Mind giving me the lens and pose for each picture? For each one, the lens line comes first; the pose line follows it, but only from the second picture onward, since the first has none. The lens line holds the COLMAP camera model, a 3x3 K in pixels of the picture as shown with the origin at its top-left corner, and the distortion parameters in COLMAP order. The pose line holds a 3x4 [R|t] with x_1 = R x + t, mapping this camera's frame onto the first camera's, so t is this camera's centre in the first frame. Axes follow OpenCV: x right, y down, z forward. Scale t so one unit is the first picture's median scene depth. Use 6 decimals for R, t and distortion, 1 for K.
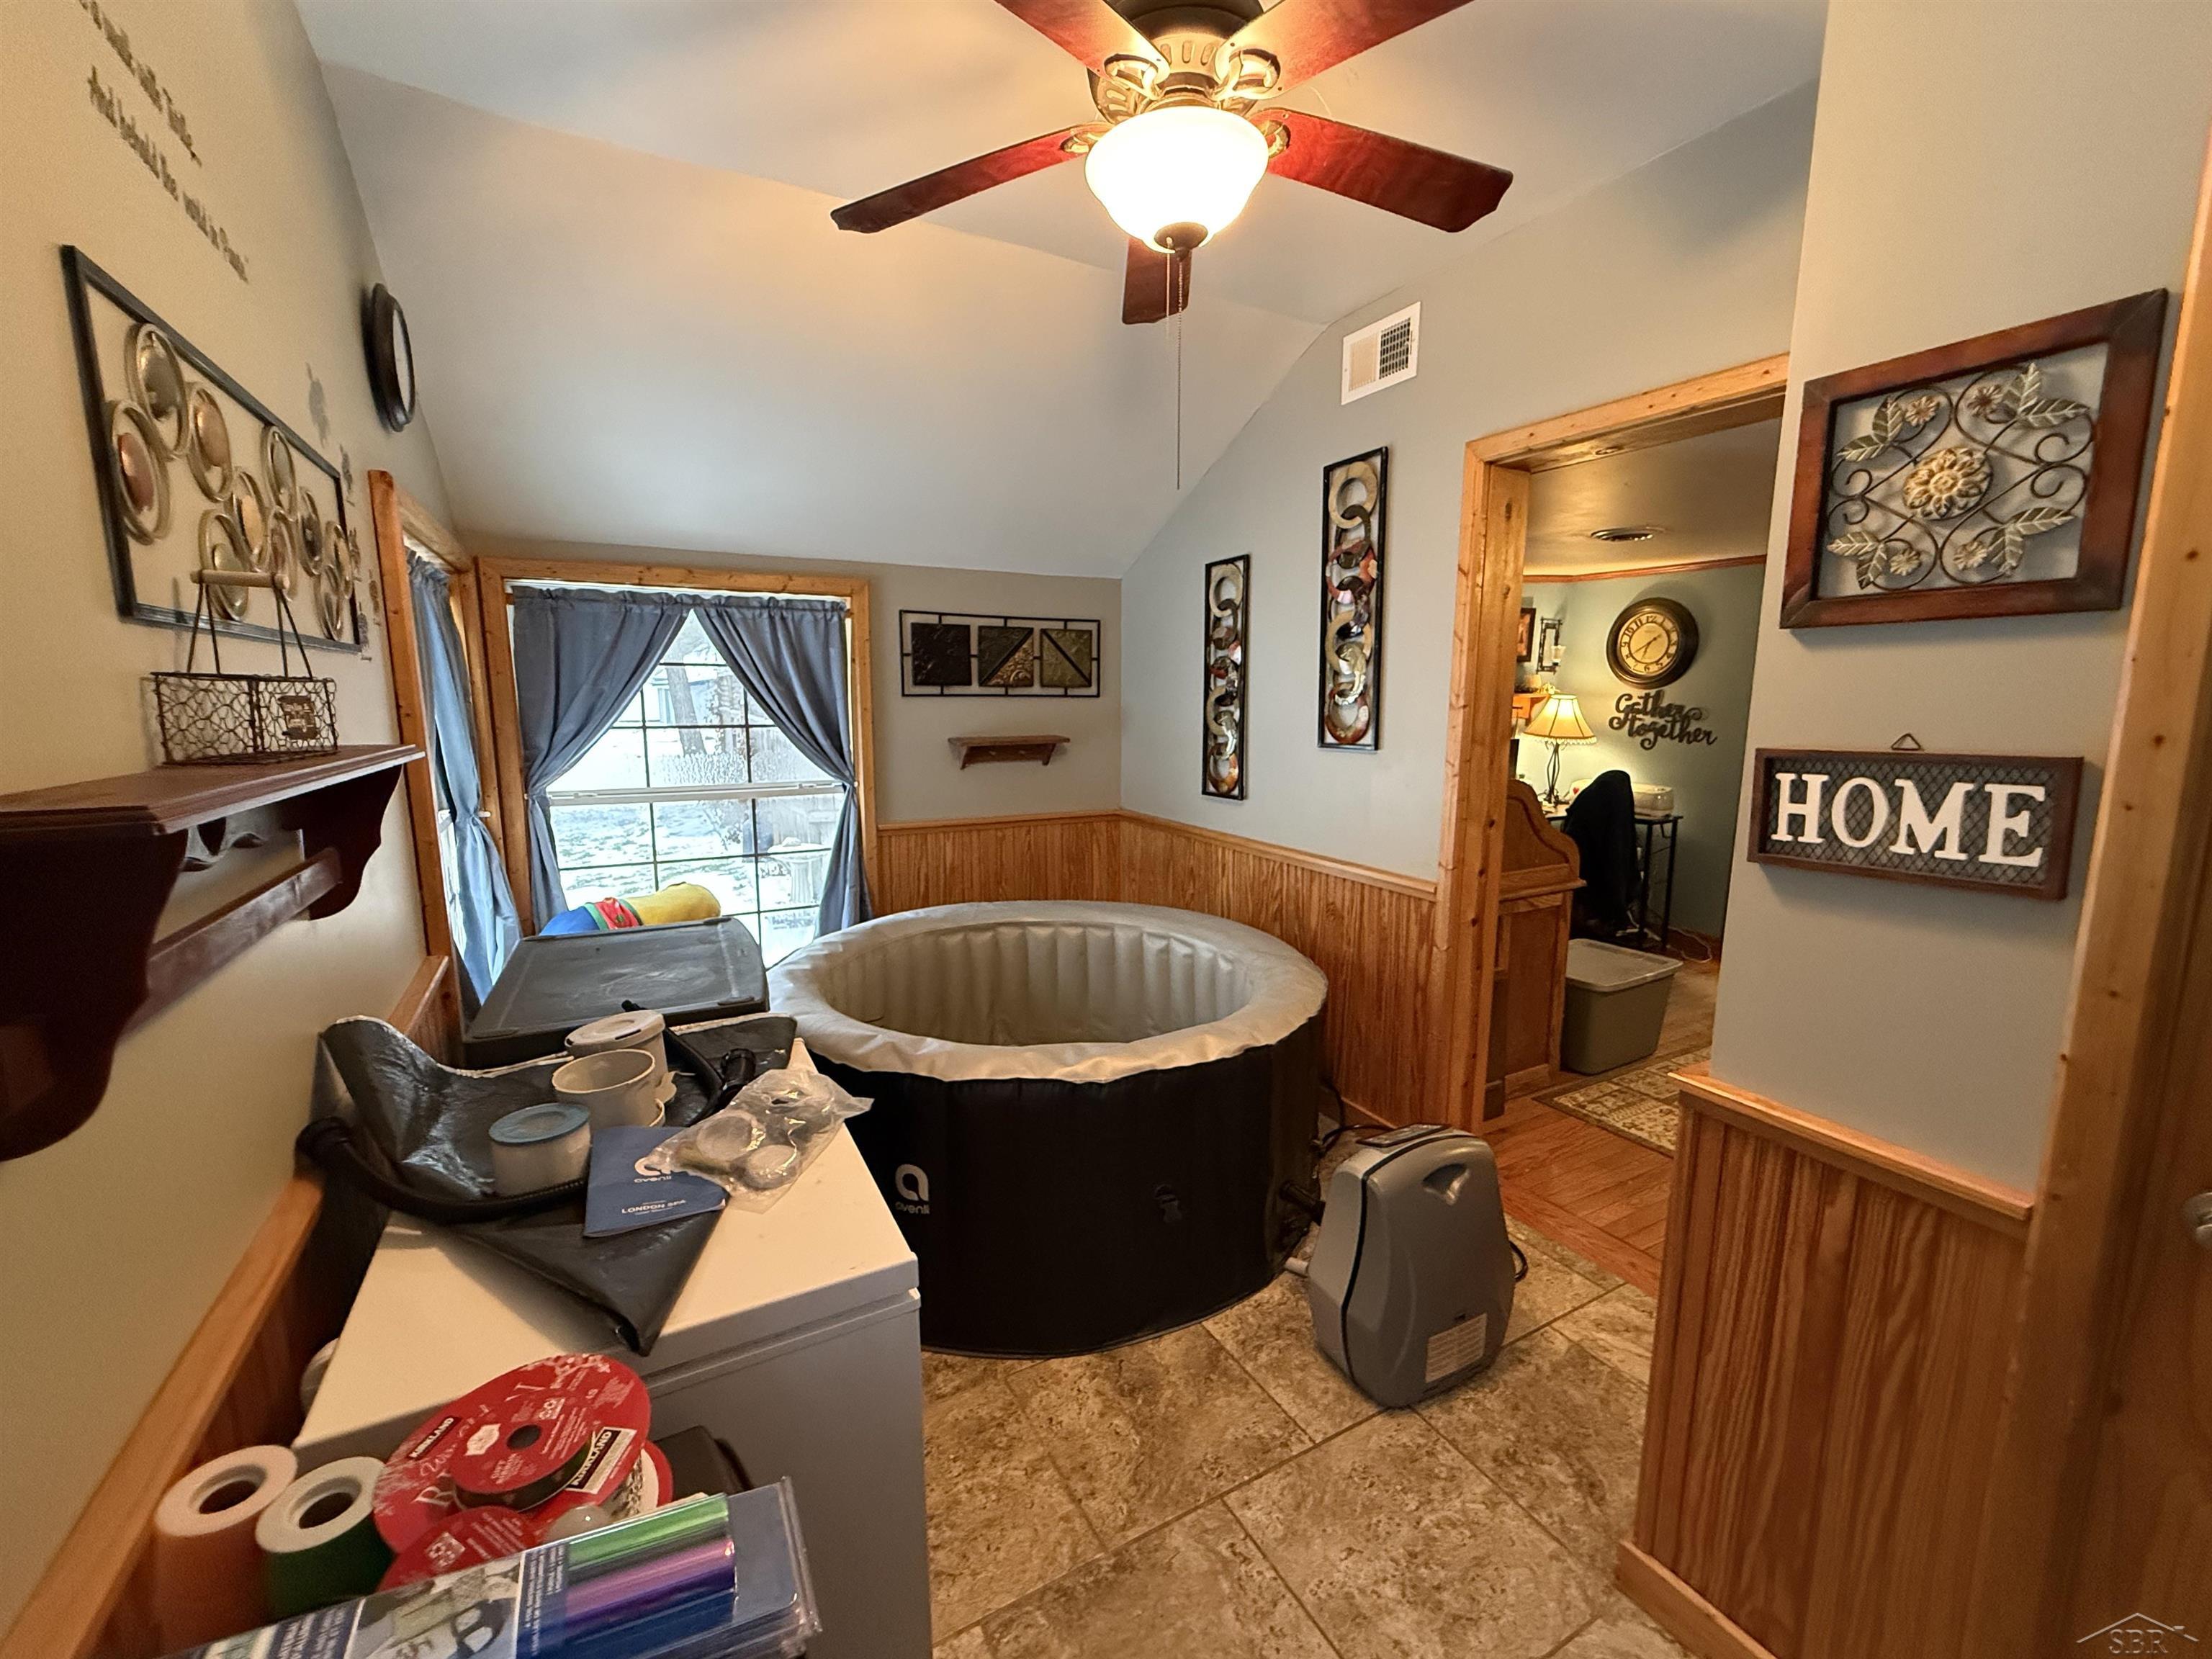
lens RADIAL K [[880.7, 0, 1113.5], [0, 880.7, 839.9], [0, 0, 1]] dist [-0.002582, 0.000058]
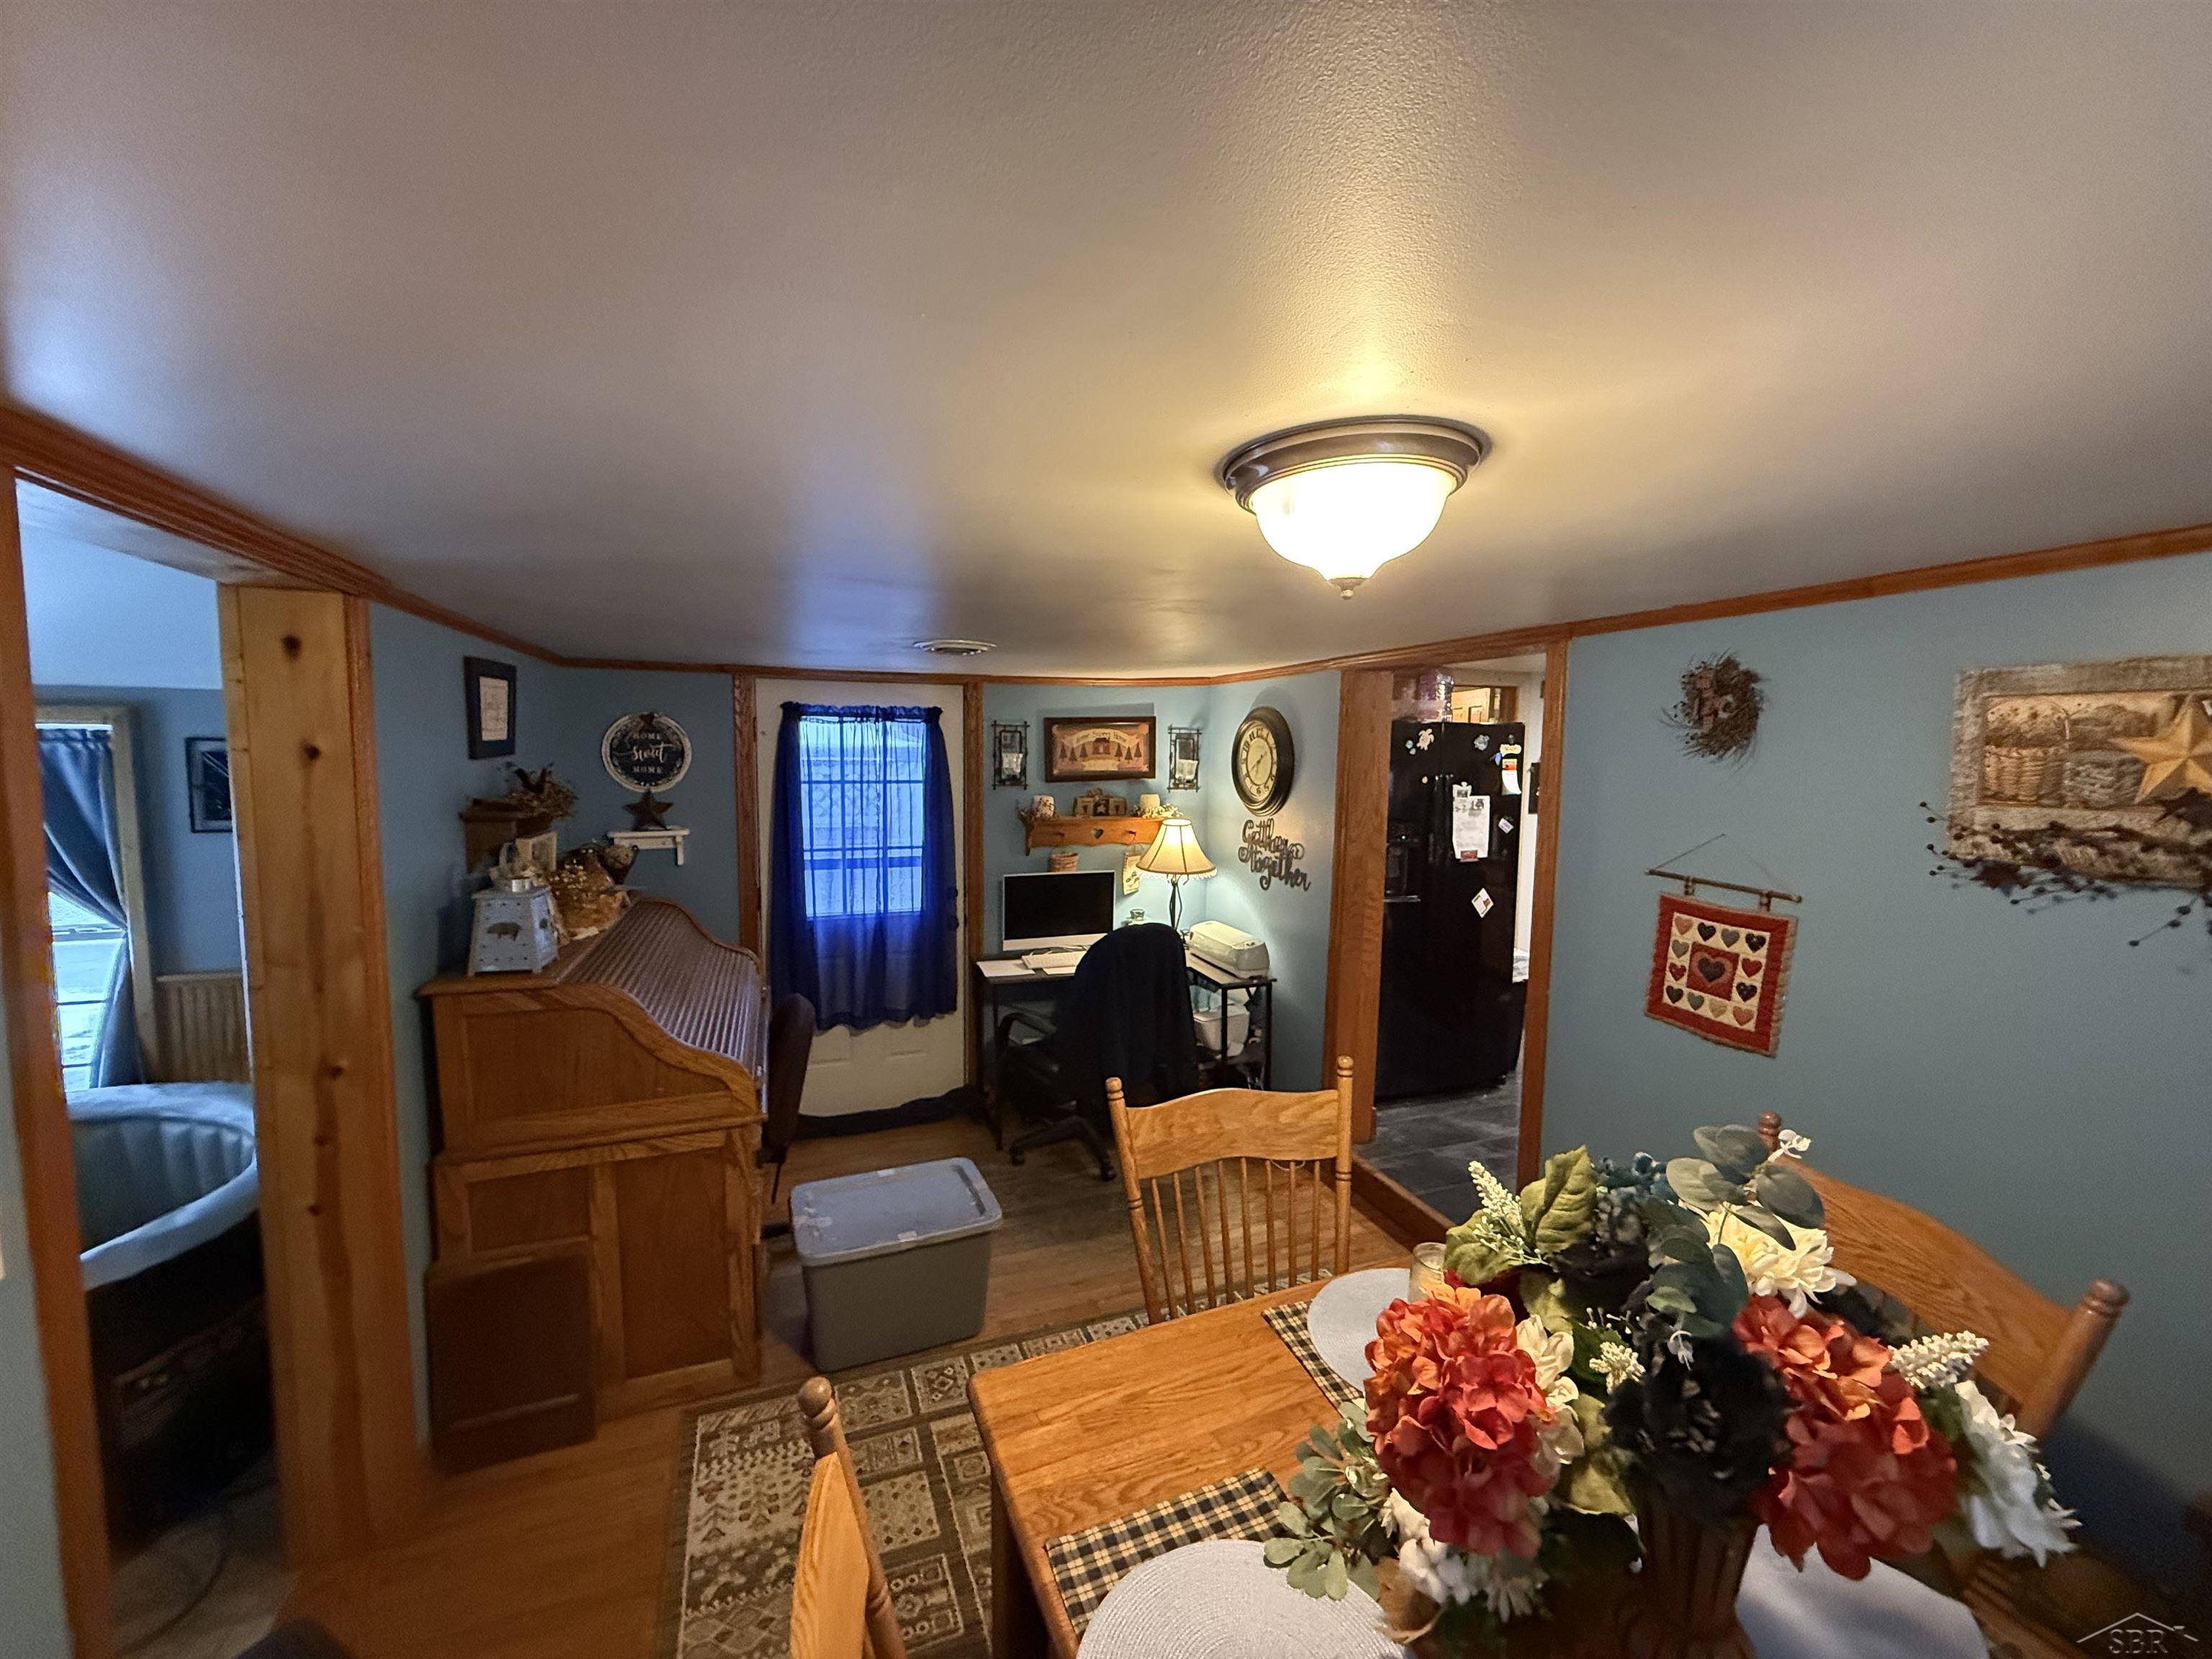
lens RADIAL K [[880.7, 0, 1106.9], [0, 880.7, 827.9], [0, 0, 1]] dist [-0.002582, 0.000058]
pose [[0.991395, 0.020011, -0.129366, 0.584412], [-0.030776, 0.996177, -0.081757, -0.091511], [0.127235, 0.085035, 0.988221, 0.178135]]
